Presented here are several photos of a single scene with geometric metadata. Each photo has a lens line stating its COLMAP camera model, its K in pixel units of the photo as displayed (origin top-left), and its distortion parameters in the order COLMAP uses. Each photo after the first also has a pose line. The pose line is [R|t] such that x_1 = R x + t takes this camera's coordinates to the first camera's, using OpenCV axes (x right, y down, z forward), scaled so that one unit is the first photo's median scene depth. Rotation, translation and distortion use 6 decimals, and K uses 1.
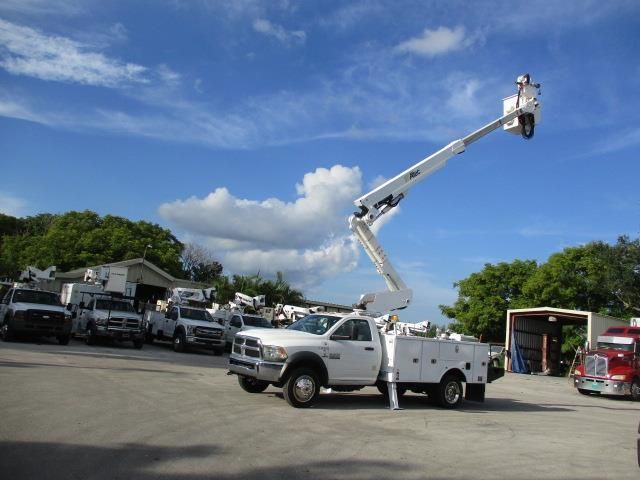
lens RADIAL K [[531.1, 0, 321.9], [0, 531.1, 236.5], [0, 0, 1]] dist [-0.031961, 0.010433]
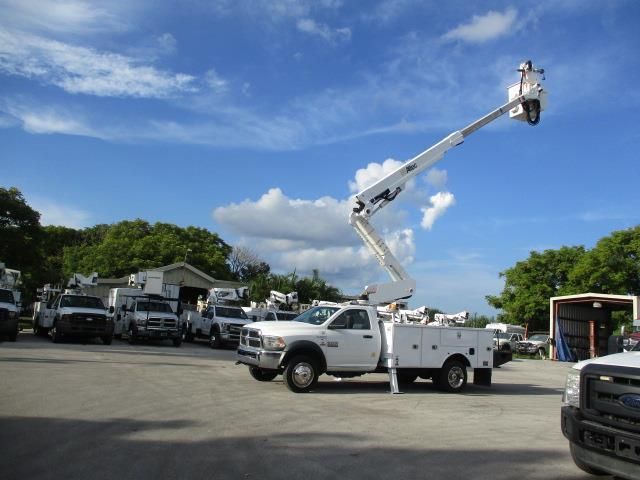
lens RADIAL K [[531.1, 0, 320.8], [0, 531.1, 236.0], [0, 0, 1]] dist [-0.031961, 0.010433]
pose [[0.993554, -0.050510, -0.101482, 0.051040], [0.050940, 0.998700, 0.001648, 0.002360], [0.101267, -0.006806, 0.994836, -0.025811]]
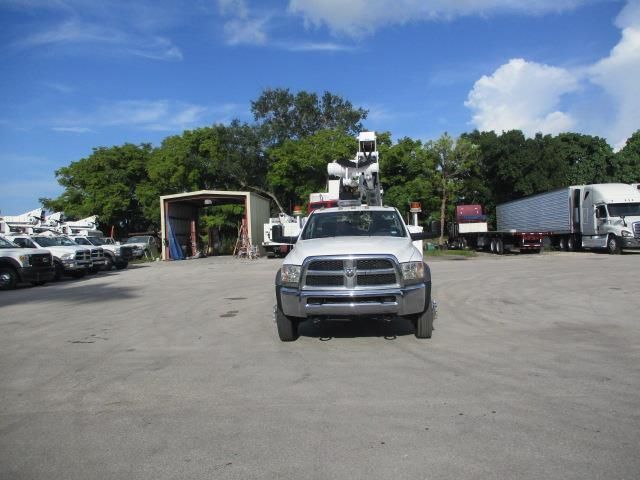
lens RADIAL K [[531.1, 0, 323.0], [0, 531.1, 241.2], [0, 0, 1]] dist [-0.031961, 0.010433]
pose [[0.653709, -0.138842, 0.743900, -0.262933], [-0.029664, 0.977568, 0.208522, 0.019018], [-0.756164, -0.158380, 0.634927, 0.269371]]
